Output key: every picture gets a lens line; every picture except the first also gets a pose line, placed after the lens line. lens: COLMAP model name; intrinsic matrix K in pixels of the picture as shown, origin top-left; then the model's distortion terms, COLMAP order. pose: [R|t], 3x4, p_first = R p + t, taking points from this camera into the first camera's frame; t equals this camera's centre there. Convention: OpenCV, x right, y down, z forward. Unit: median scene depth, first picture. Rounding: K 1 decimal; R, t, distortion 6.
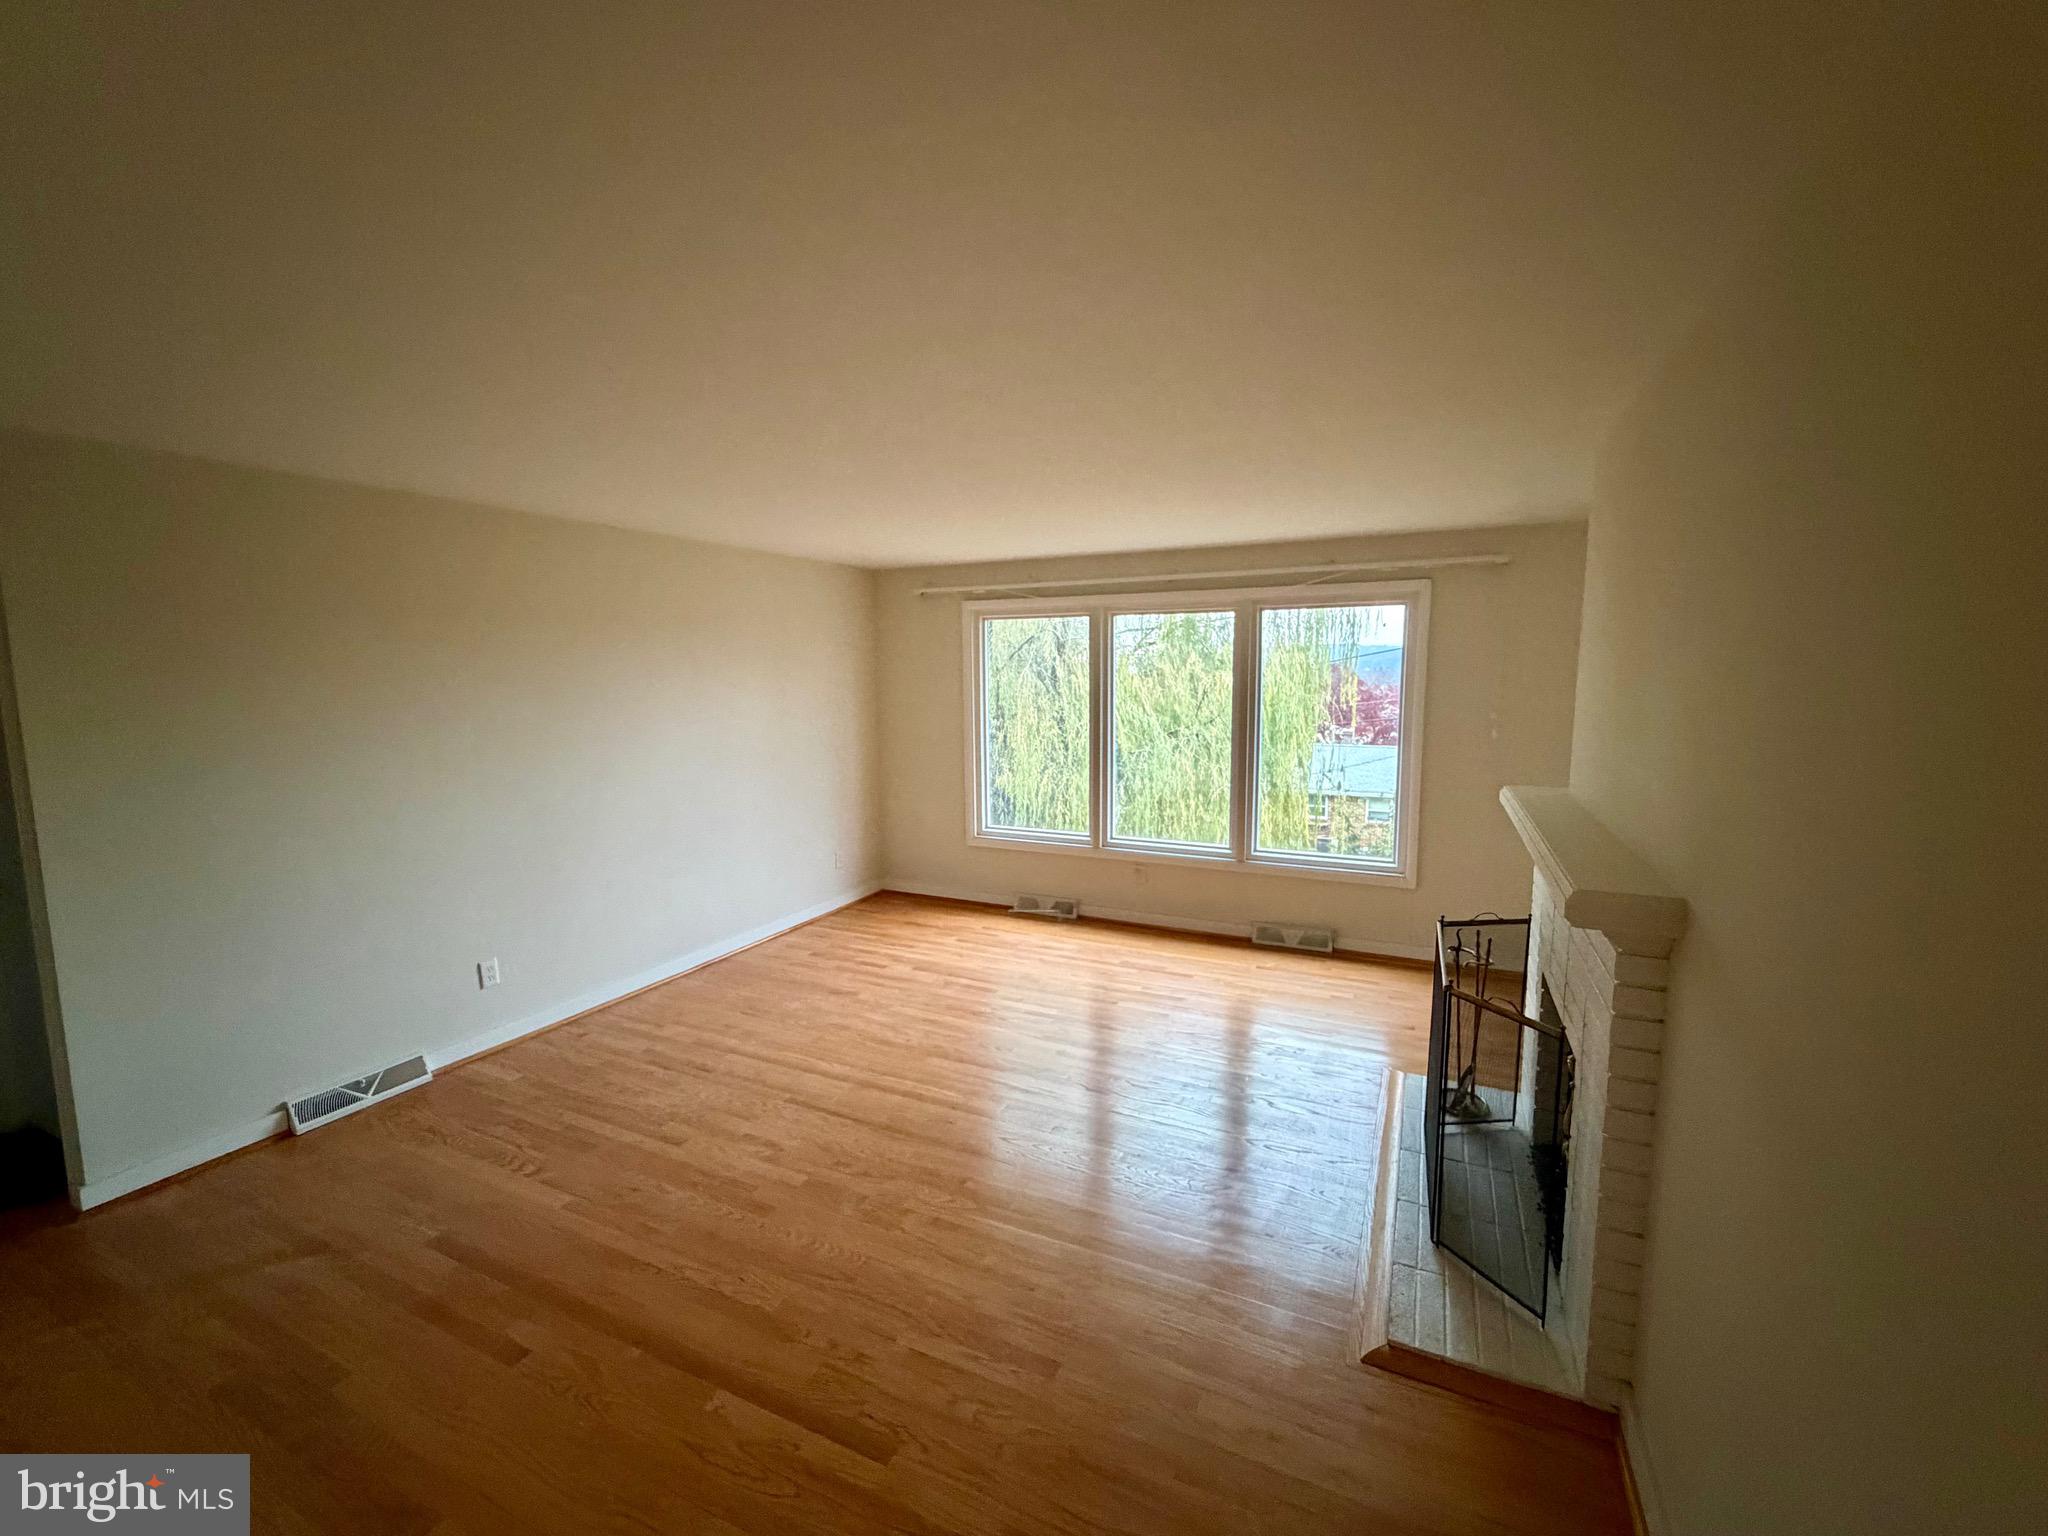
lens RADIAL K [[844.4, 0, 1024.0], [0, 844.4, 768.0], [0, 0, 1]] dist [-0.000488, -0.000073]
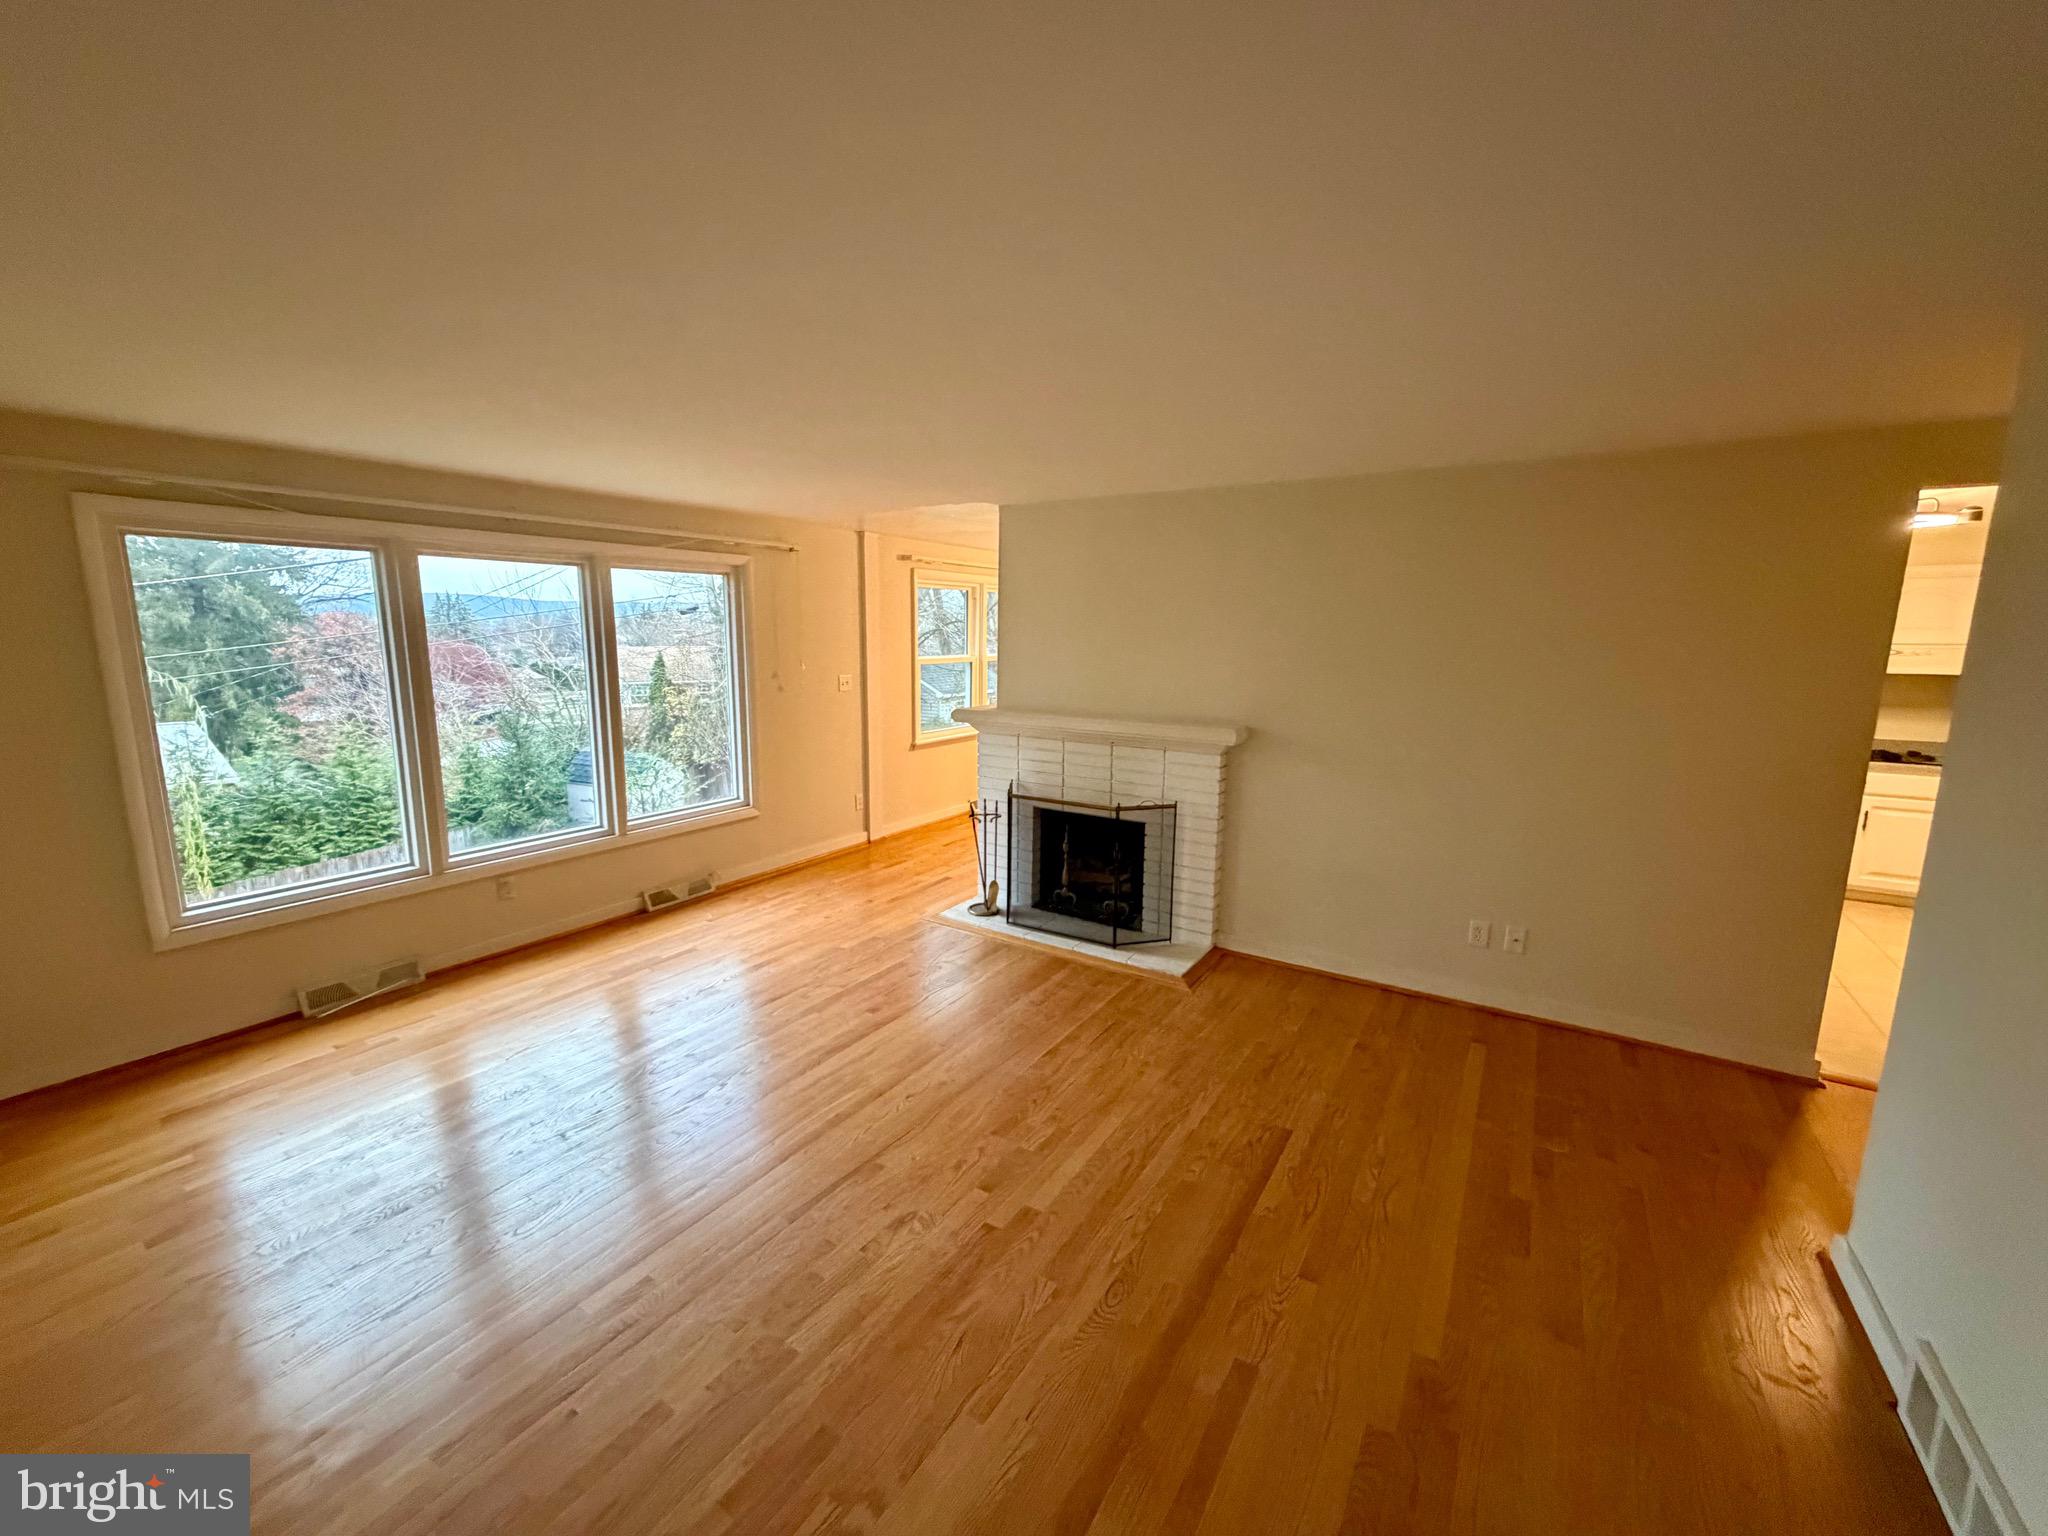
lens RADIAL K [[815.3, 0, 1018.0], [0, 815.3, 764.4], [0, 0, 1]] dist [0.001340, -0.000157]
pose [[0.128403, -0.155648, 0.979432, -0.614265], [0.104898, 0.984198, 0.142653, -0.055536], [-0.986159, 0.084424, 0.142701, 0.458623]]
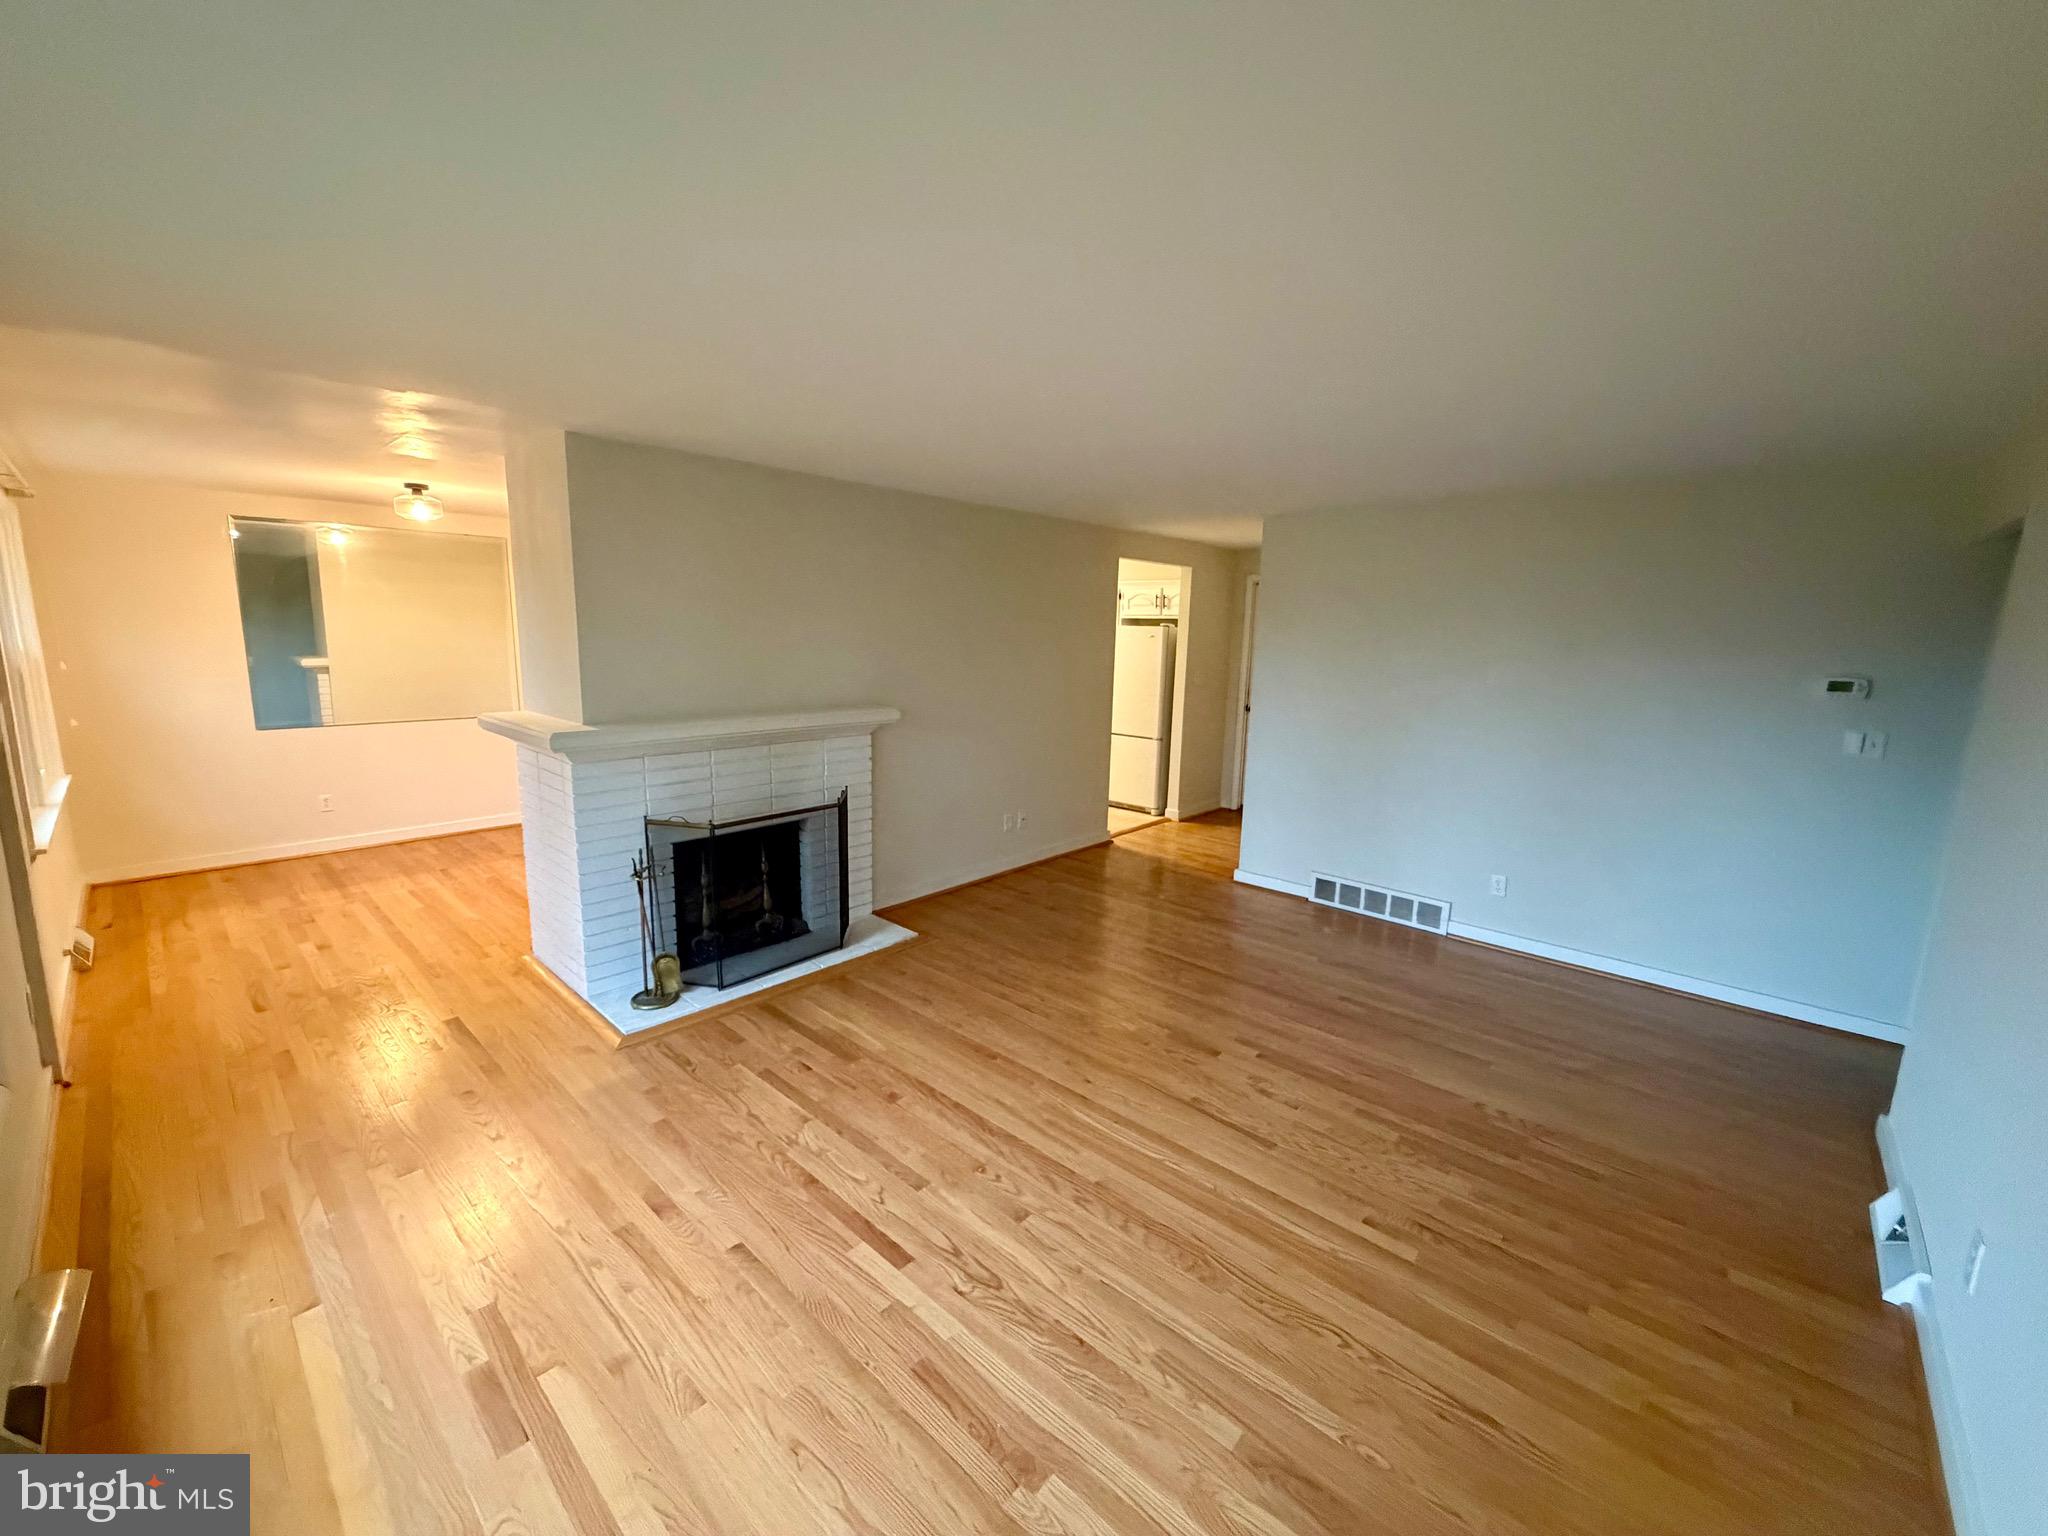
lens RADIAL K [[815.3, 0, 1018.0], [0, 815.3, 764.4], [0, 0, 1]] dist [0.001340, -0.000157]
pose [[-0.955700, -0.064045, 0.287289, -0.169472], [0.018532, 0.961012, 0.275884, -0.139602], [-0.293758, 0.268986, -0.917253, 1.183442]]
